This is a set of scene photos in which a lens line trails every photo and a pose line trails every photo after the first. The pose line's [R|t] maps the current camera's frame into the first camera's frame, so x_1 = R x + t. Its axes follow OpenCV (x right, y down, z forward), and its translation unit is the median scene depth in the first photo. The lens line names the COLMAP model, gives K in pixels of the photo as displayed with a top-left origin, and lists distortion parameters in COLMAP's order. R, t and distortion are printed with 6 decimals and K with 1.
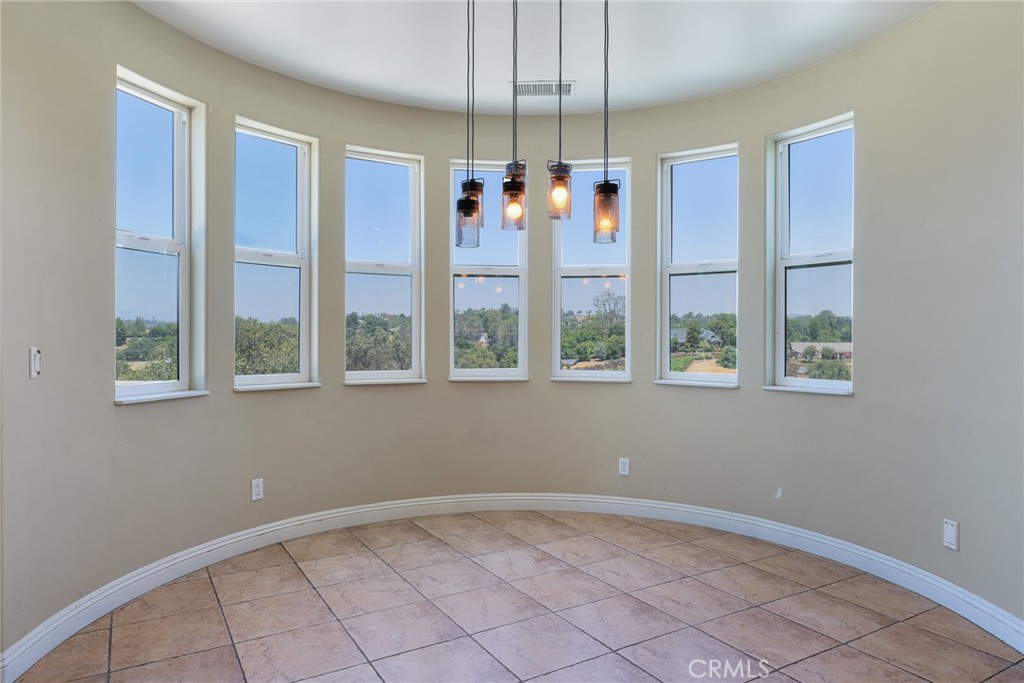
lens RADIAL K [[658.4, 0, 512.0], [0, 658.4, 341.5], [0, 0, 1]] dist [0.001309, 0.000135]
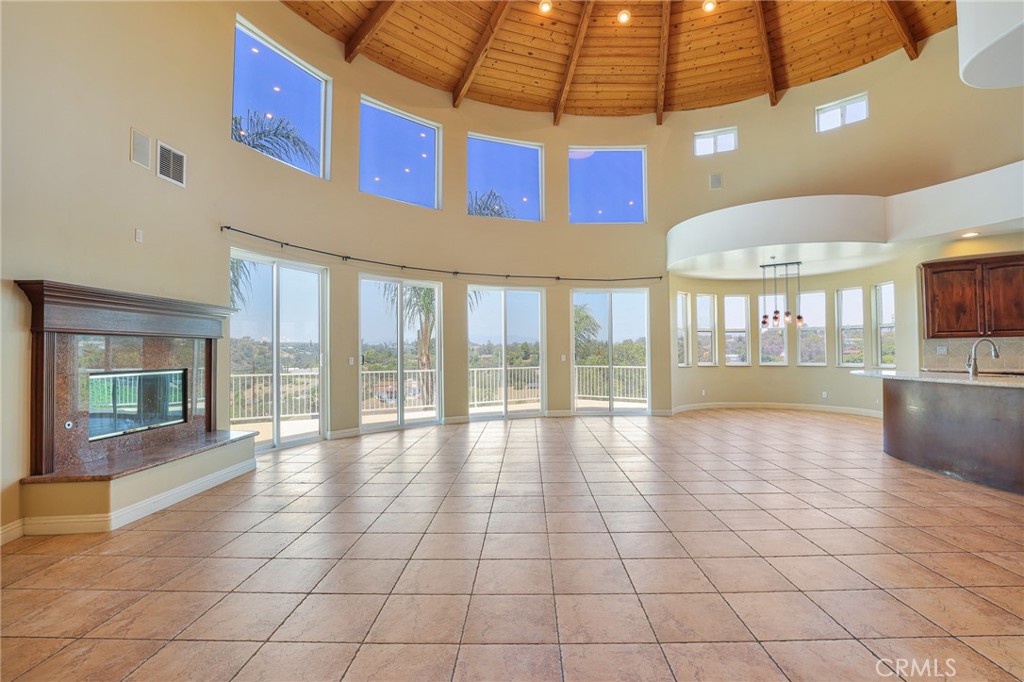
lens RADIAL K [[483.7, 0, 518.5], [0, 483.7, 337.6], [0, 0, 1]] dist [-0.020658, -0.000275]
pose [[0.853563, -0.022190, -0.520517, 0.138004], [0.001821, 0.999213, -0.039612, 0.018490], [0.520987, 0.032863, 0.852932, -1.787025]]
